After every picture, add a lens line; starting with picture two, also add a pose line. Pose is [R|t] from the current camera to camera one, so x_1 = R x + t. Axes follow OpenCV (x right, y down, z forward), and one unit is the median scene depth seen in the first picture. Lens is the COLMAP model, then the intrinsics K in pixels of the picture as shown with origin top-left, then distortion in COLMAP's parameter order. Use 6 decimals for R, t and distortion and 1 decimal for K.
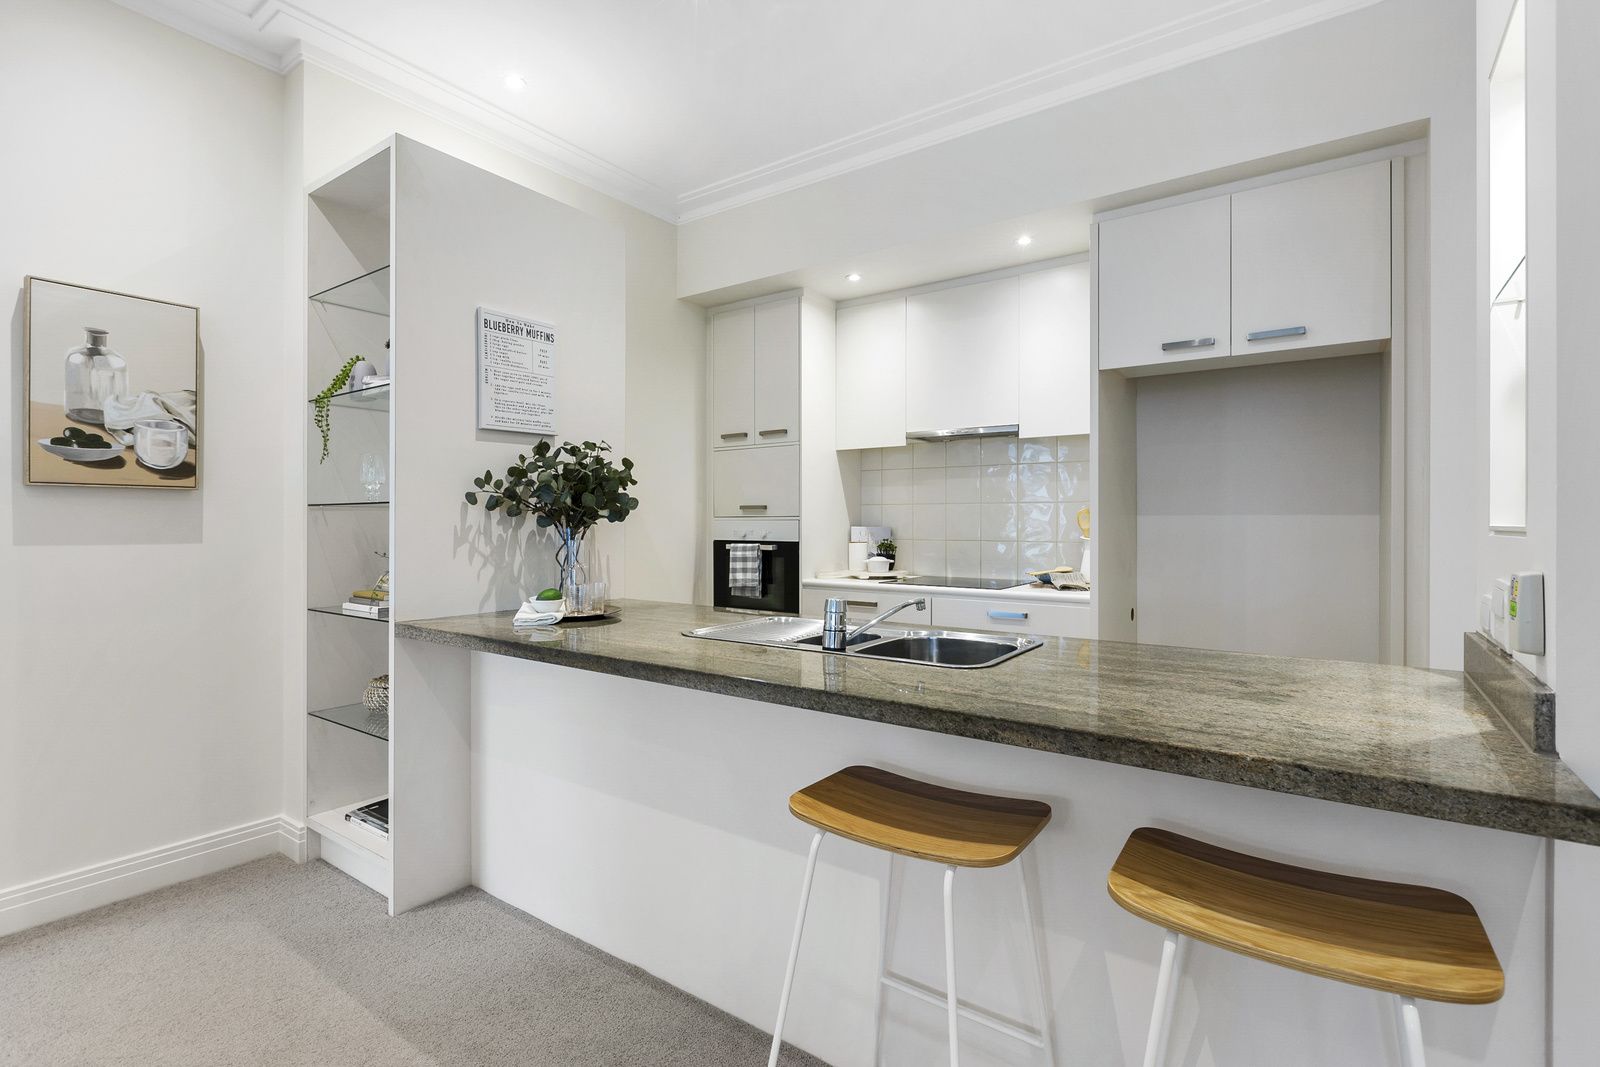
lens RADIAL K [[747.0, 0, 800.6], [0, 747.0, 525.3], [0, 0, 1]] dist [-0.001920, -0.000017]
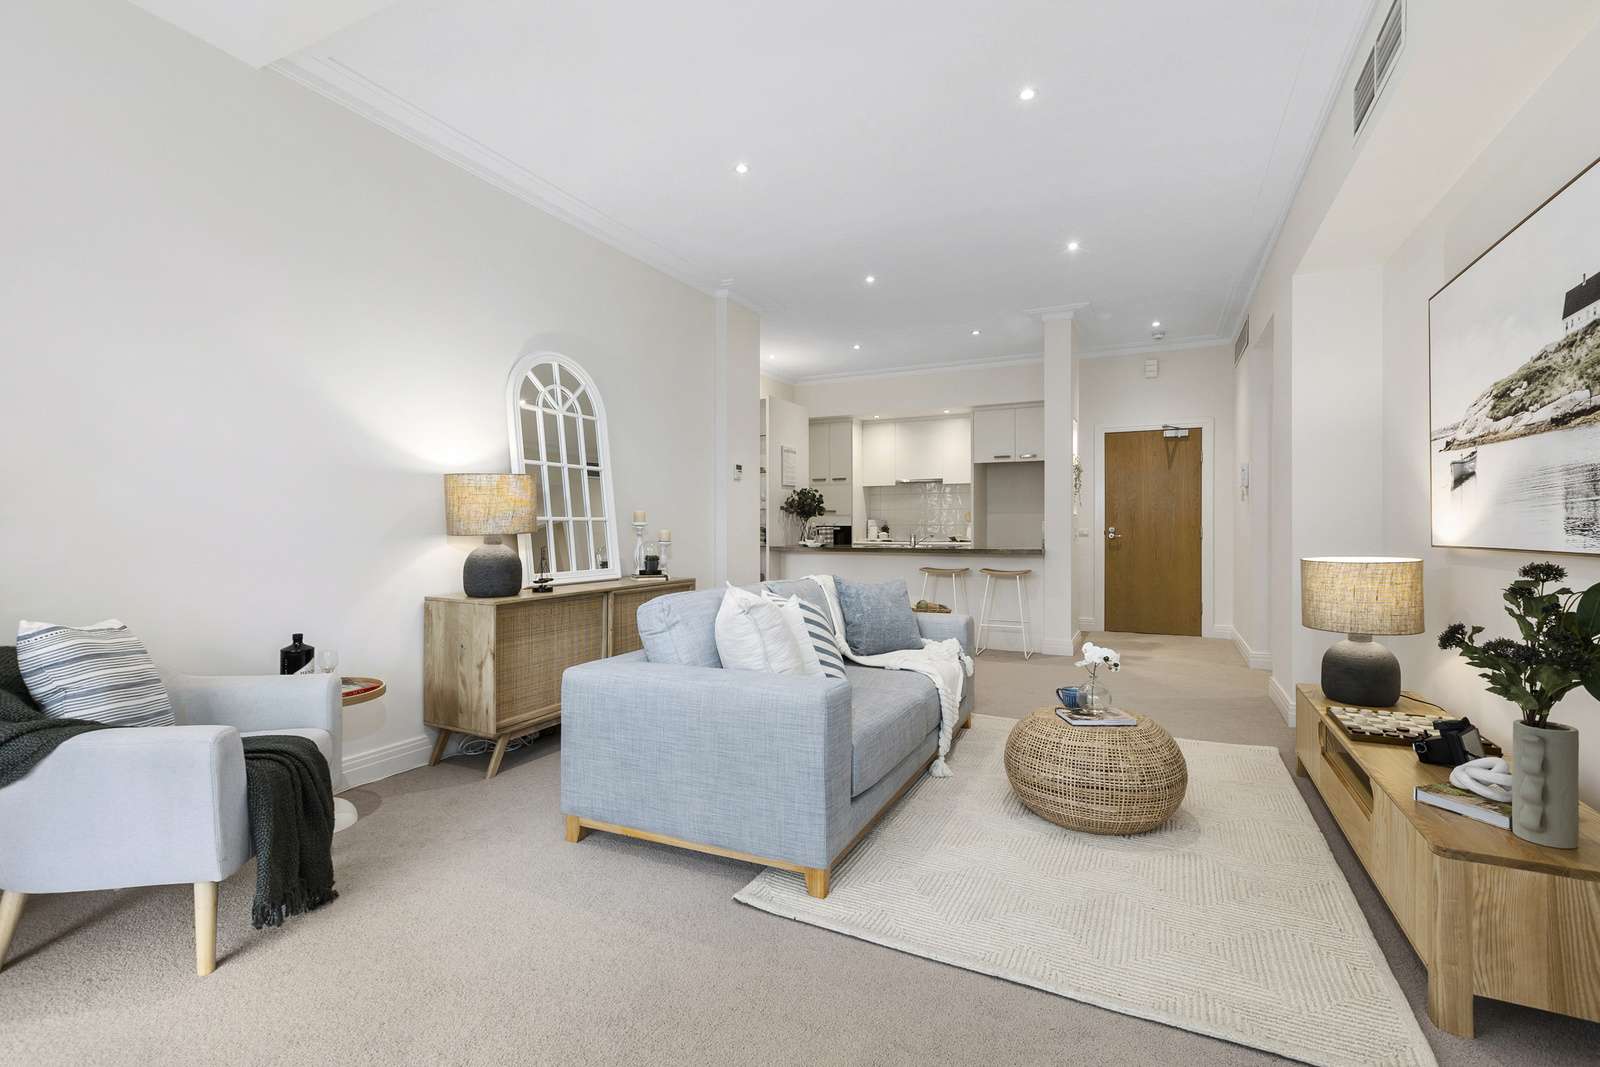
lens RADIAL K [[717.2, 0, 800.4], [0, 717.2, 531.7], [0, 0, 1]] dist [-0.001293, -0.000077]
pose [[0.986629, 0.000802, 0.162983, -0.531209], [-0.001966, 0.999974, 0.006979, 0.025149], [-0.162973, -0.007206, 0.986604, -1.213390]]
